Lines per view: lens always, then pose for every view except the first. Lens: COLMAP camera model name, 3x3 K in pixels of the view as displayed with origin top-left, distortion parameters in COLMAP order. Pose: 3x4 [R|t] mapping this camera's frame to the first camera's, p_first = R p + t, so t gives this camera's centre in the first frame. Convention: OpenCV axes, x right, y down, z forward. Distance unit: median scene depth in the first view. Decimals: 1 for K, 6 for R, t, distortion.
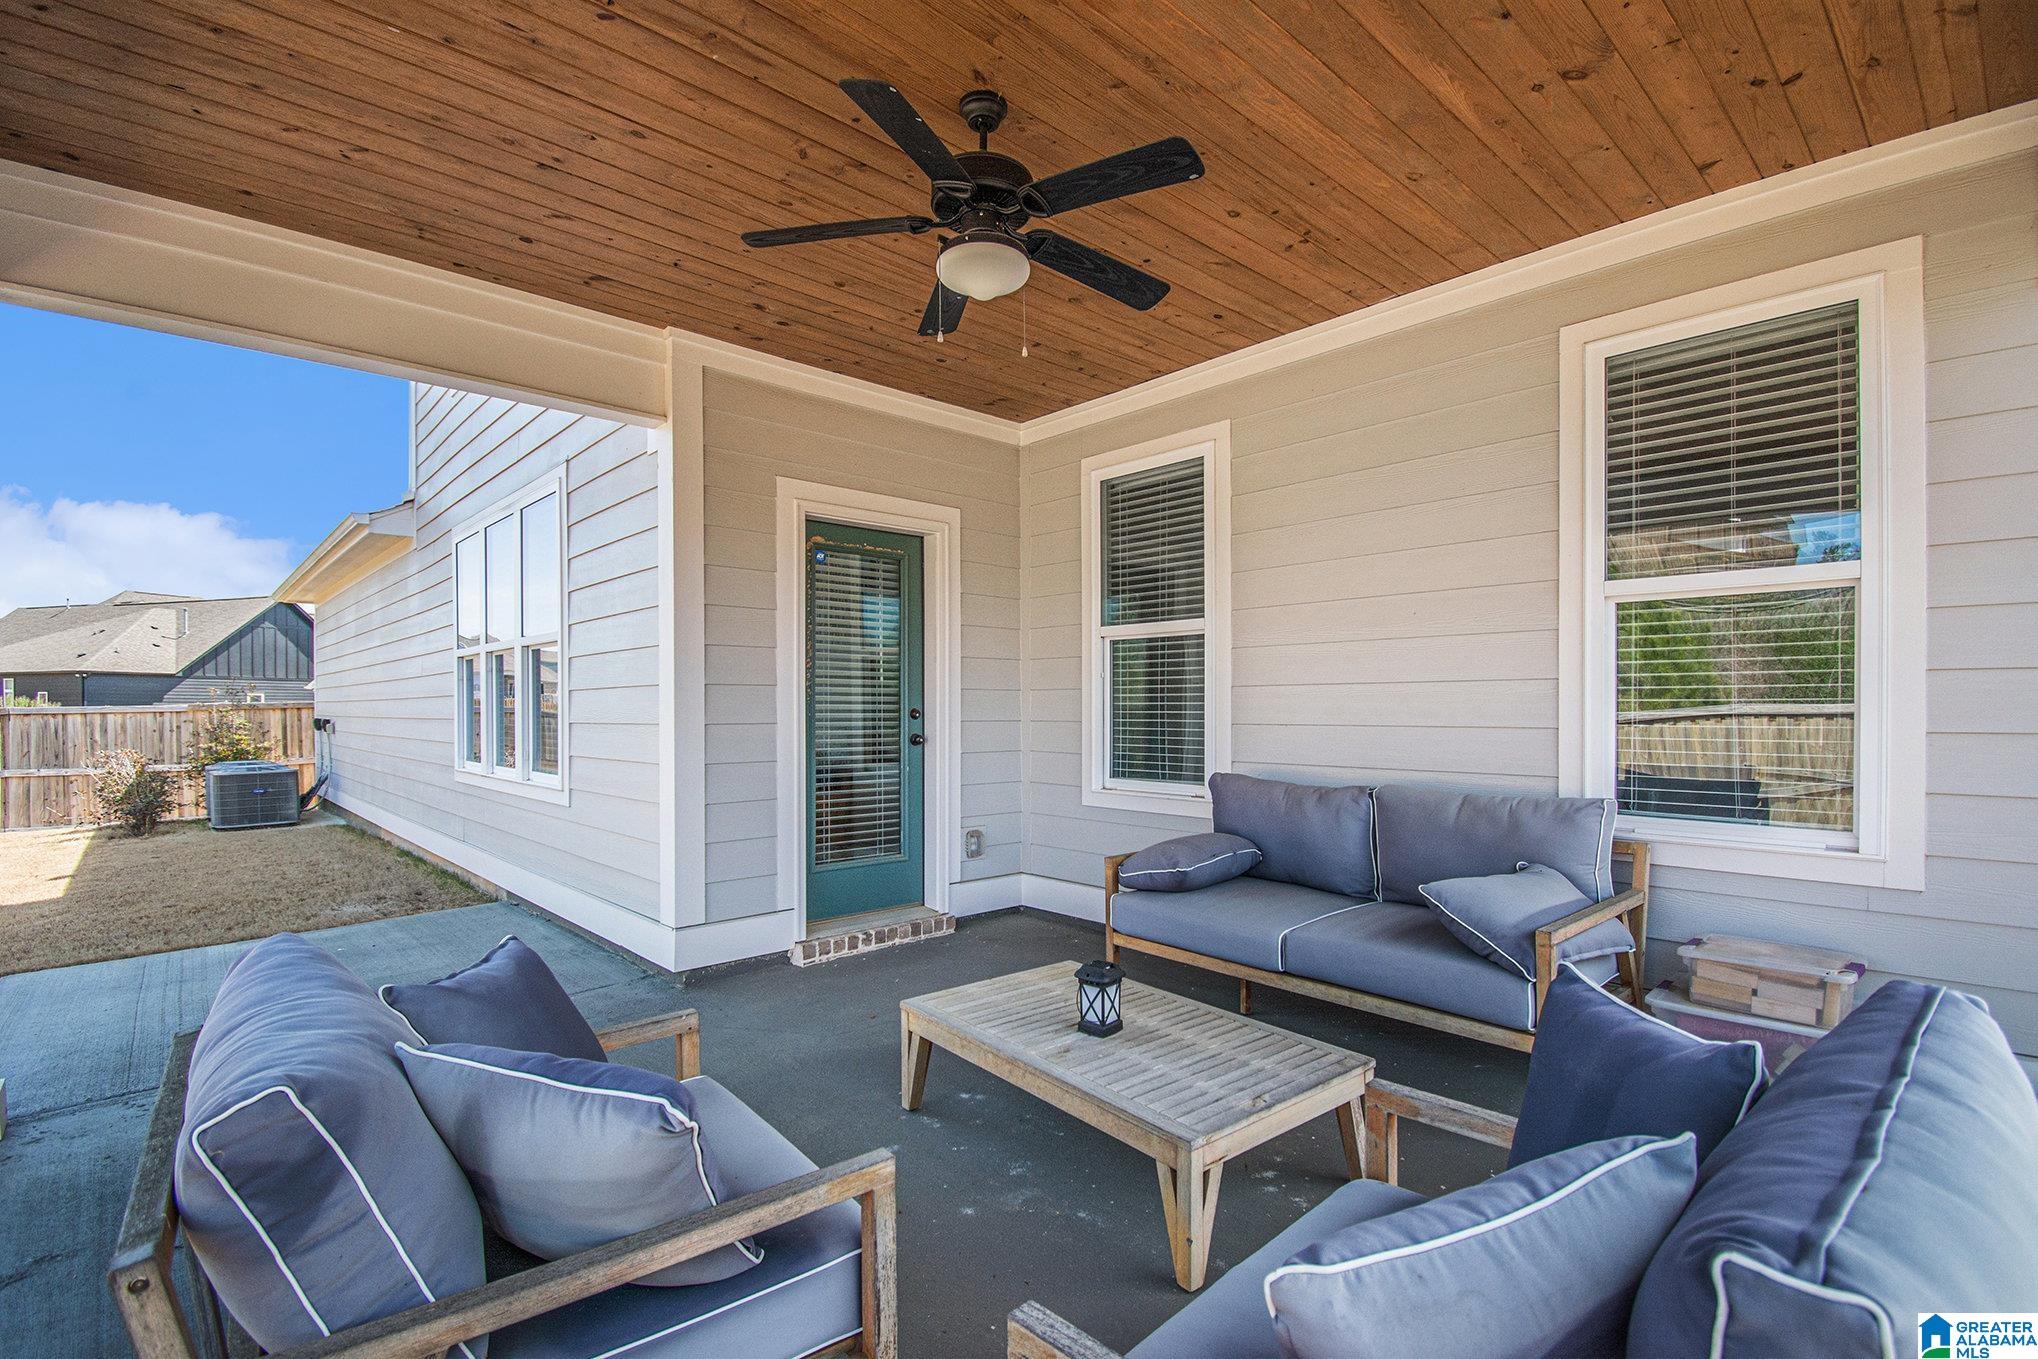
lens RADIAL K [[940.6, 0, 1024.7], [0, 940.6, 712.3], [0, 0, 1]] dist [-0.004836, -0.001199]
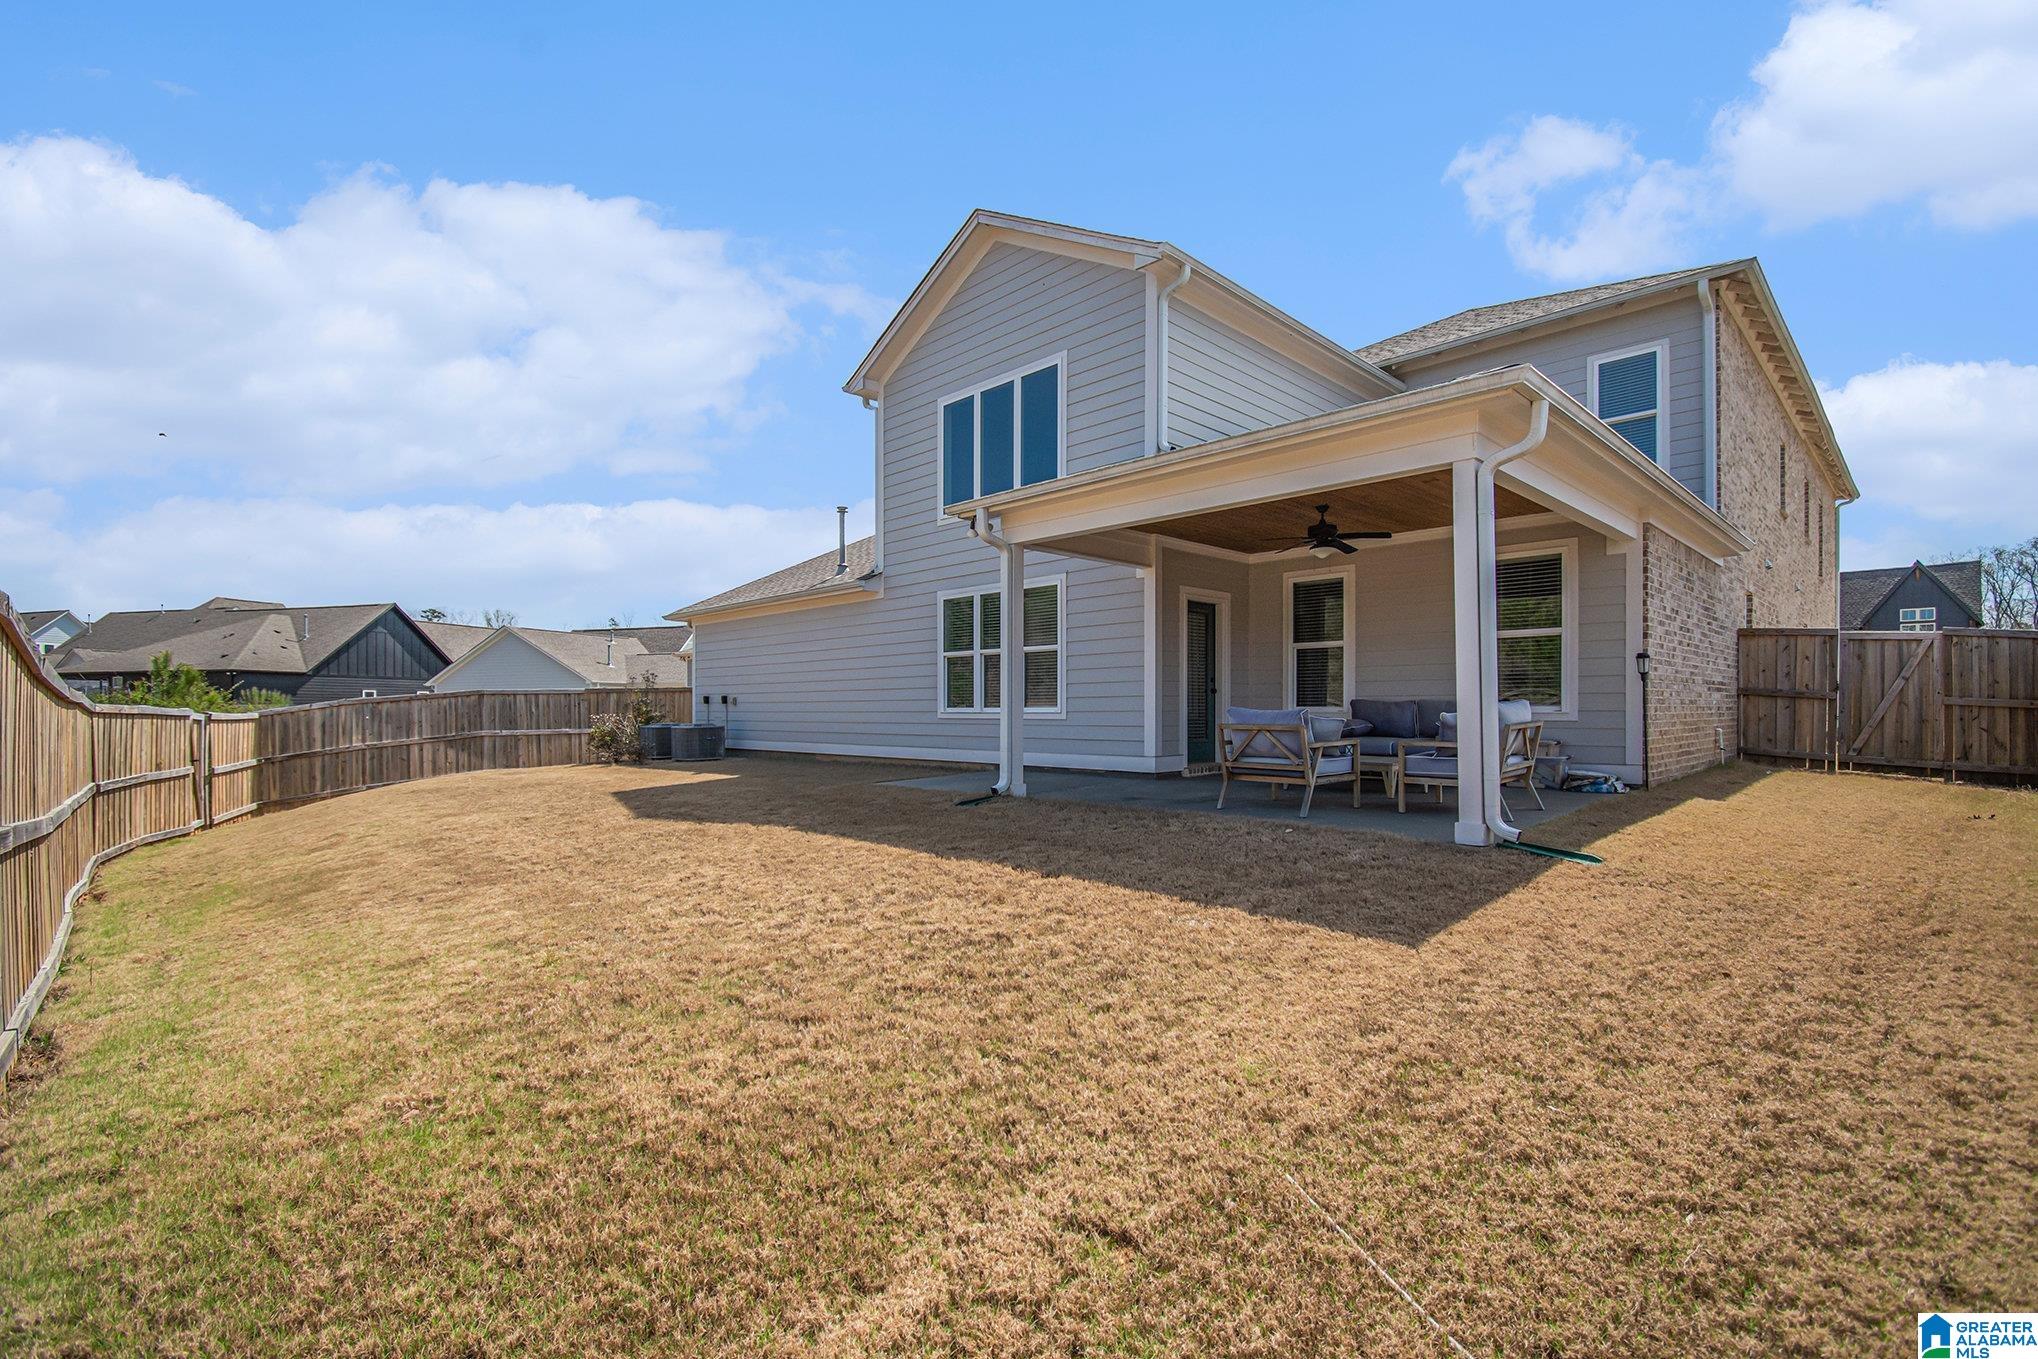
lens RADIAL K [[940.6, 0, 1005.9], [0, 940.6, 699.6], [0, 0, 1]] dist [-0.004836, -0.001199]
pose [[0.999487, -0.000789, 0.032028, -0.708576], [0.001299, 0.999873, -0.015899, 0.087794], [-0.032011, 0.015932, 0.999361, -1.335953]]
